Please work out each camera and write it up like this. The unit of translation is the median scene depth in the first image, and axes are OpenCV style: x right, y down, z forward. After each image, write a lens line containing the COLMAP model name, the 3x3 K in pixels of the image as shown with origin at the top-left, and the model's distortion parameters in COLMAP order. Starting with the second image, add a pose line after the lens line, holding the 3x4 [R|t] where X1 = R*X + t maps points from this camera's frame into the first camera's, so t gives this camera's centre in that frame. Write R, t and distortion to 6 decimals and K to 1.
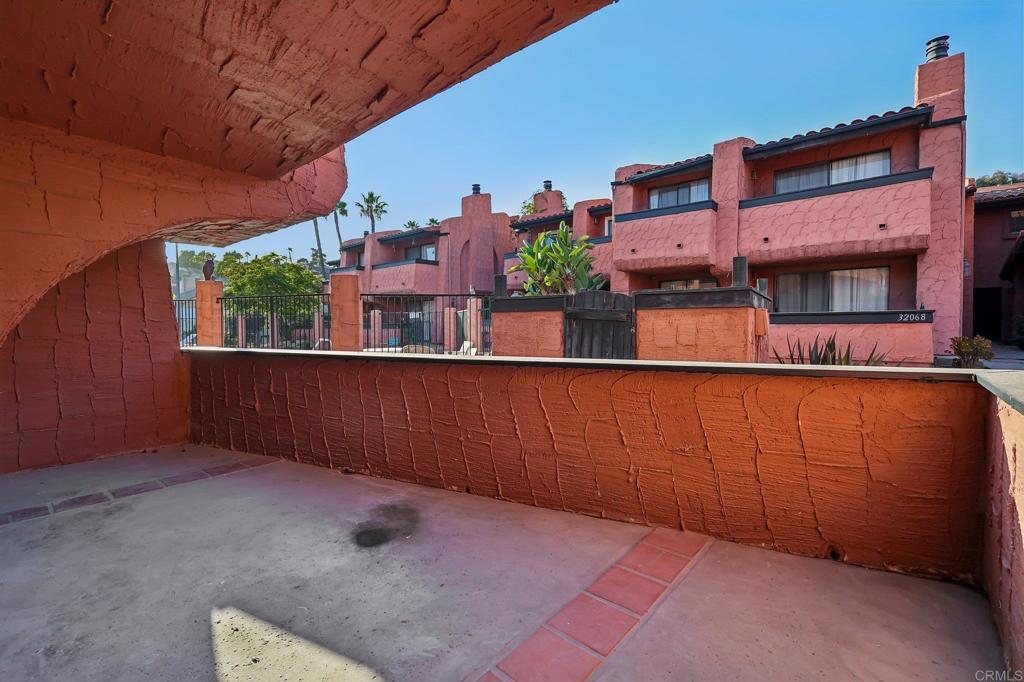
lens RADIAL K [[450.2, 0, 509.4], [0, 450.2, 338.5], [0, 0, 1]] dist [0.010250, -0.000099]
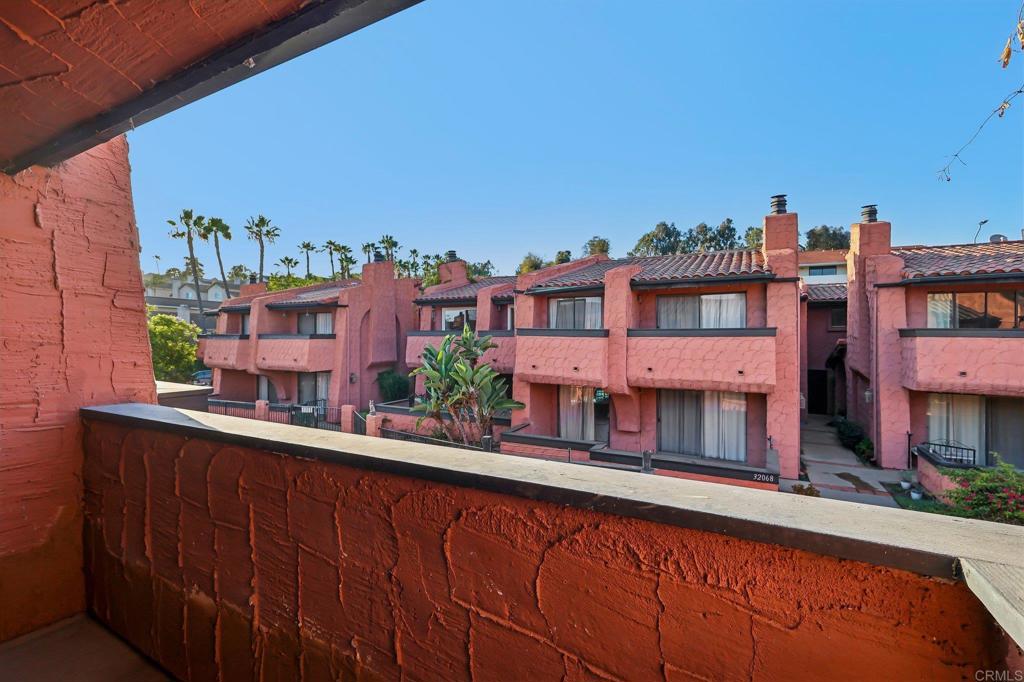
lens RADIAL K [[450.2, 0, 509.4], [0, 450.2, 338.5], [0, 0, 1]] dist [0.010250, -0.000099]
pose [[0.977686, 0.010356, 0.209814, 0.001209], [-0.004792, 0.999624, -0.027012, -0.228538], [-0.210015, 0.025404, 0.977368, -0.003836]]
